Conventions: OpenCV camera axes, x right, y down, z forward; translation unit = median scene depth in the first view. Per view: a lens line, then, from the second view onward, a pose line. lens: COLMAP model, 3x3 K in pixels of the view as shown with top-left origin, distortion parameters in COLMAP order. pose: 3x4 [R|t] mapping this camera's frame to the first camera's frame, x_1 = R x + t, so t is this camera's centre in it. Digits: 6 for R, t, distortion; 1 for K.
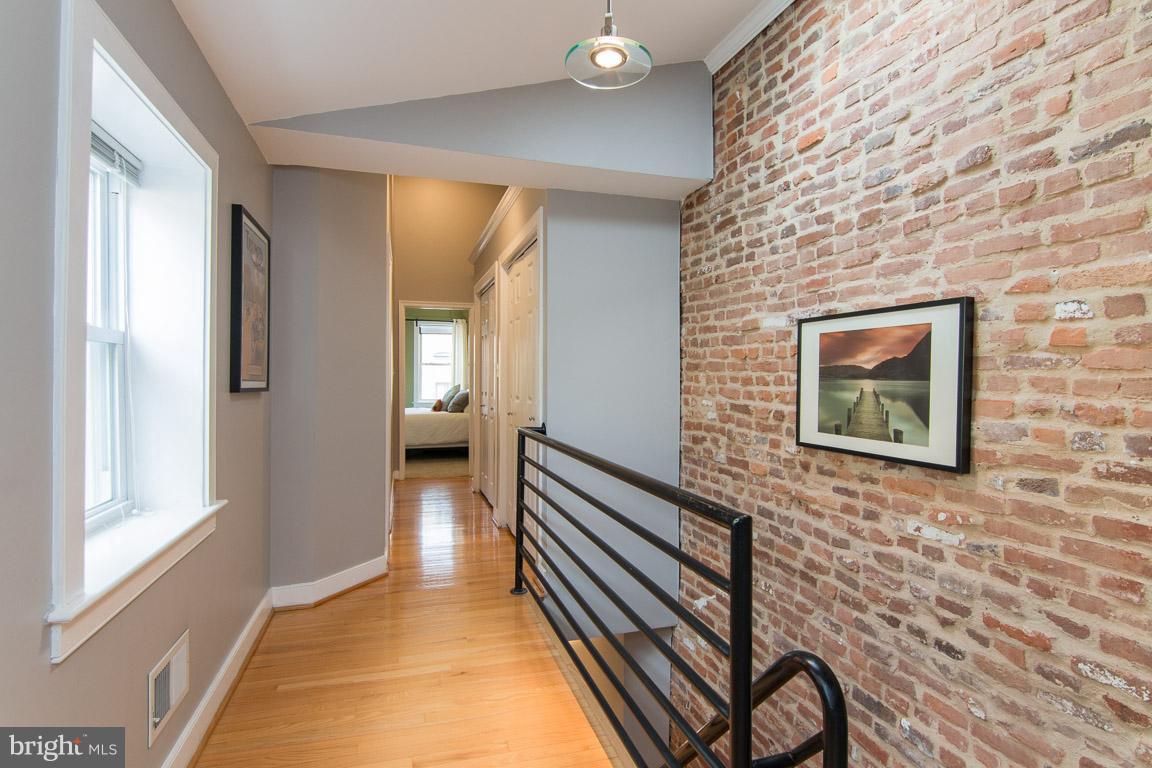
lens RADIAL K [[584.9, 0, 578.7], [0, 584.9, 384.7], [0, 0, 1]] dist [-0.000239, -0.001096]
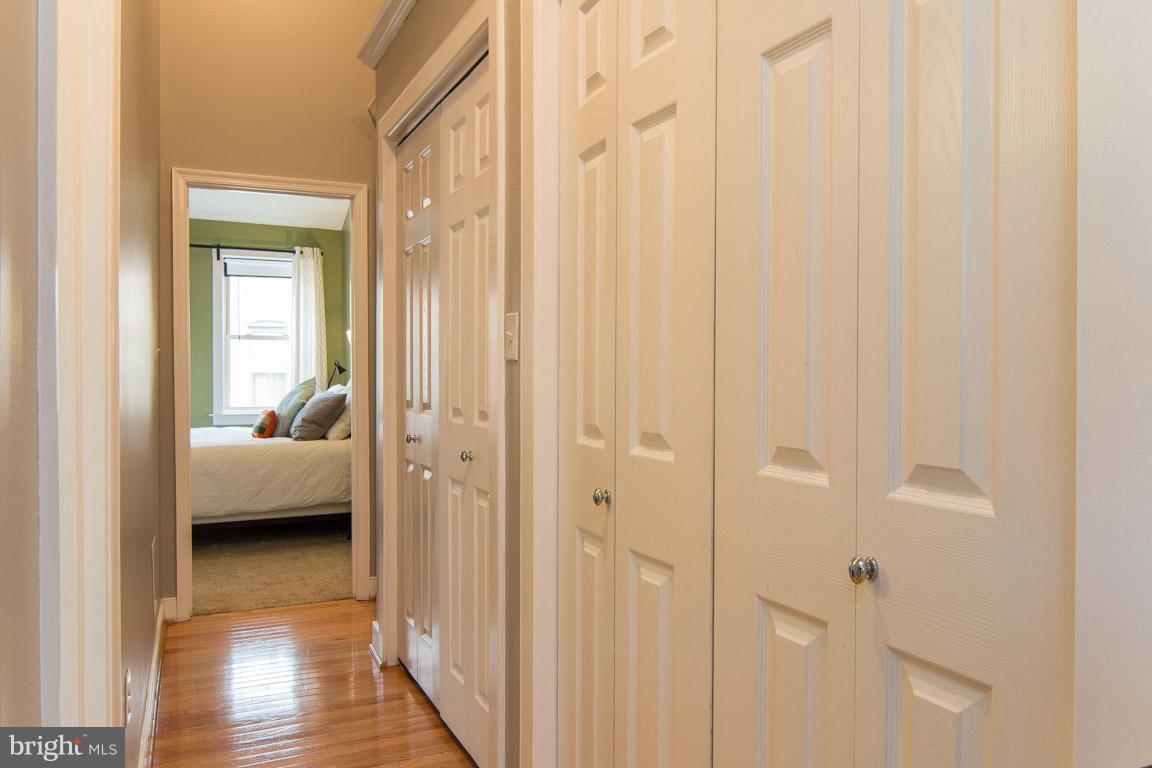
lens RADIAL K [[826.8, 0, 573.8], [0, 826.8, 381.0], [0, 0, 1]] dist [-0.002611, 0.003422]
pose [[0.990559, -0.004807, 0.137006, -0.090386], [0.004002, 0.999973, 0.006151, -0.001901], [-0.137032, -0.005545, 0.990551, 0.319552]]
